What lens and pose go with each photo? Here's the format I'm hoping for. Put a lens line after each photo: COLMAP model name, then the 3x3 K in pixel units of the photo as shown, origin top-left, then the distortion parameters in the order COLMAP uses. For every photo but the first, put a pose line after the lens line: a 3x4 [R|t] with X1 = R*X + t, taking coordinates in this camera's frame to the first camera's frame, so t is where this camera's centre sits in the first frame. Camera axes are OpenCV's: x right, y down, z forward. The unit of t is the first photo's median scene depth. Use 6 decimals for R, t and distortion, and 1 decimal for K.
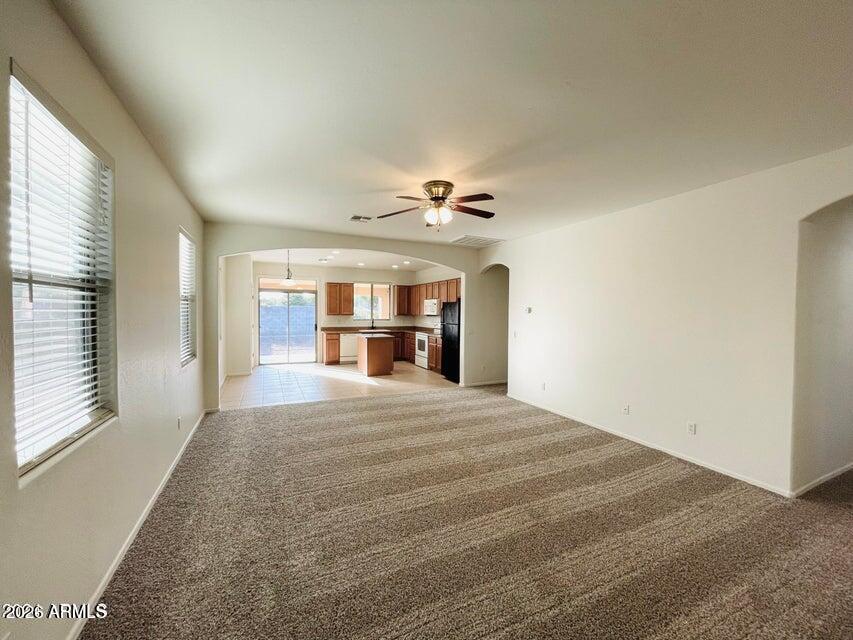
lens RADIAL K [[345.4, 0, 425.5], [0, 345.4, 318.5], [0, 0, 1]] dist [-0.002275, -0.000190]
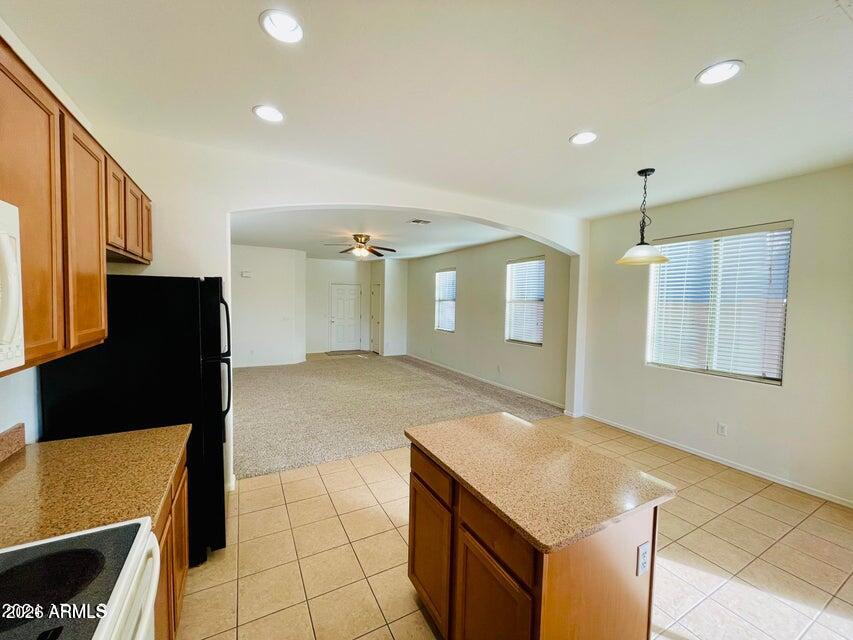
lens RADIAL K [[340.2, 0, 433.2], [0, 340.2, 317.9], [0, 0, 1]] dist [-0.012528, 0.000086]
pose [[-0.996351, -0.025516, -0.081442, -0.074802], [-0.031248, 0.997064, 0.069903, -0.031468], [0.079419, 0.072193, -0.994224, 1.028625]]
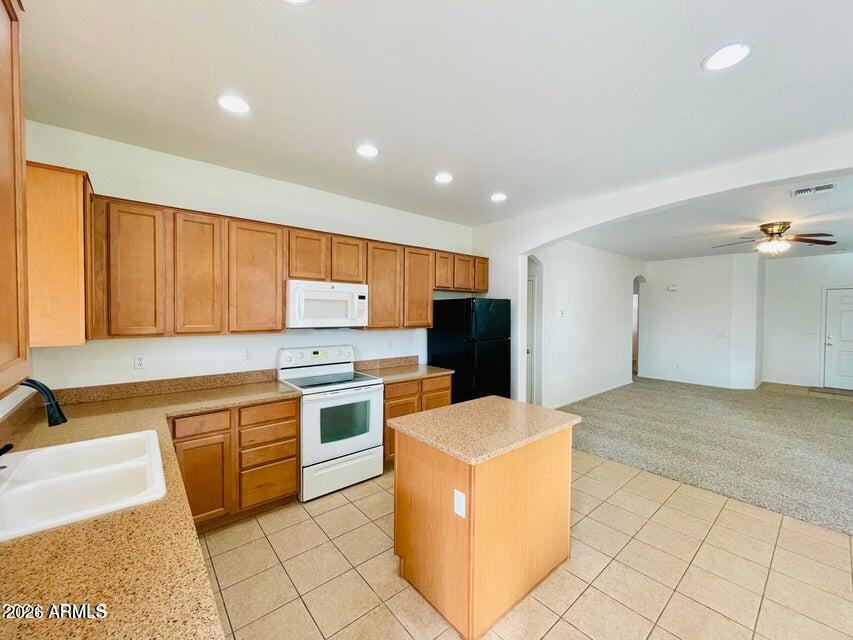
lens RADIAL K [[345.4, 0, 425.5], [0, 345.4, 318.5], [0, 0, 1]] dist [-0.002275, -0.000190]
pose [[-0.266173, -0.031583, 0.963408, -0.328730], [0.013848, 0.999235, 0.036584, -0.029455], [-0.963826, 0.023079, -0.265531, 0.971133]]
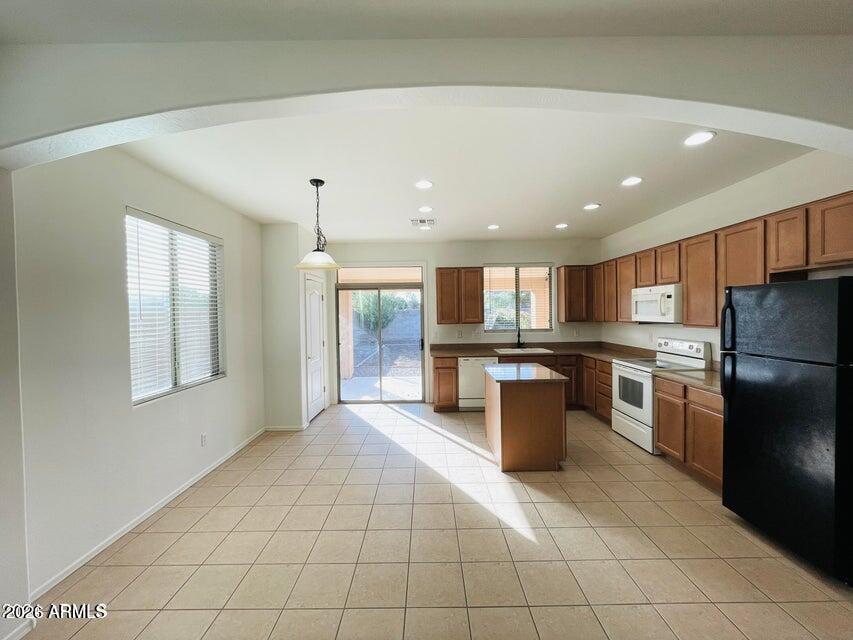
lens RADIAL K [[345.4, 0, 425.5], [0, 345.4, 318.5], [0, 0, 1]] dist [-0.002275, -0.000190]
pose [[0.906376, -0.016631, -0.422145, -0.058709], [0.014451, 0.999861, -0.008364, -0.014847], [0.422225, 0.001481, 0.906490, 0.472777]]
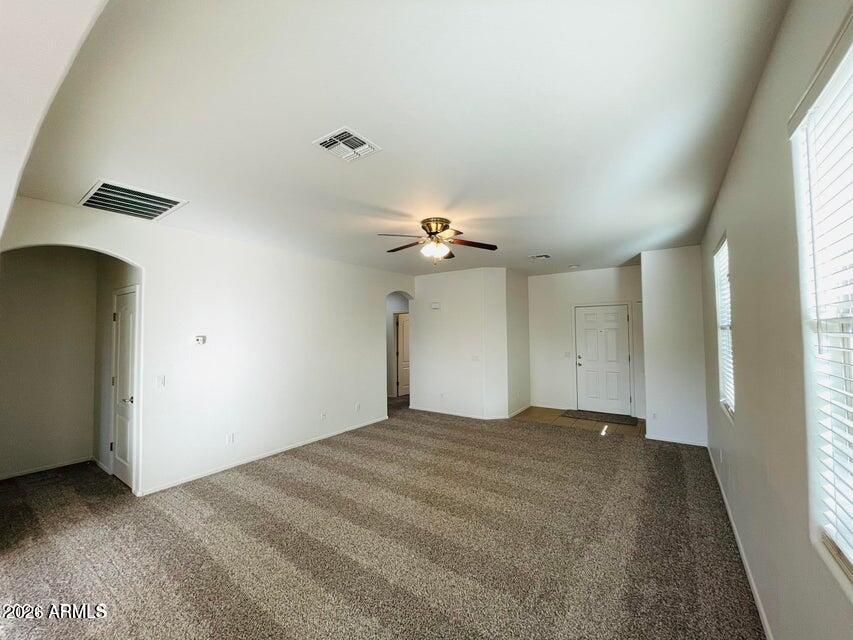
lens RADIAL K [[345.4, 0, 425.5], [0, 345.4, 318.5], [0, 0, 1]] dist [-0.002275, -0.000190]
pose [[-0.492165, 0.028864, 0.870023, -0.311966], [0.027837, 0.999461, -0.017411, -0.025208], [-0.870056, 0.015650, -0.492704, 0.567799]]
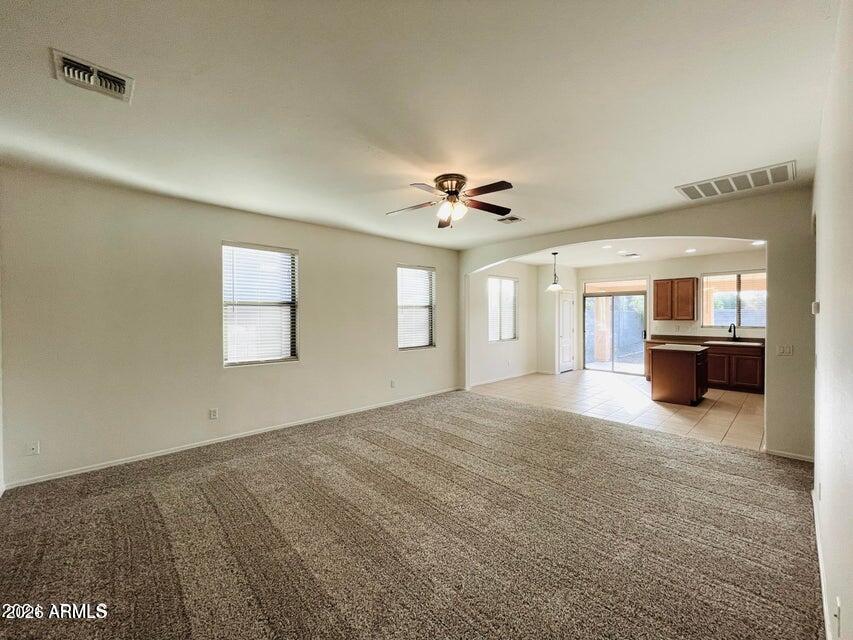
lens RADIAL K [[345.4, 0, 425.5], [0, 345.4, 318.5], [0, 0, 1]] dist [-0.002275, -0.000190]
pose [[0.314978, -0.001254, -0.949098, 0.332513], [-0.017129, 0.999829, -0.007006, 0.001717], [0.948944, 0.018464, 0.314903, 0.228125]]
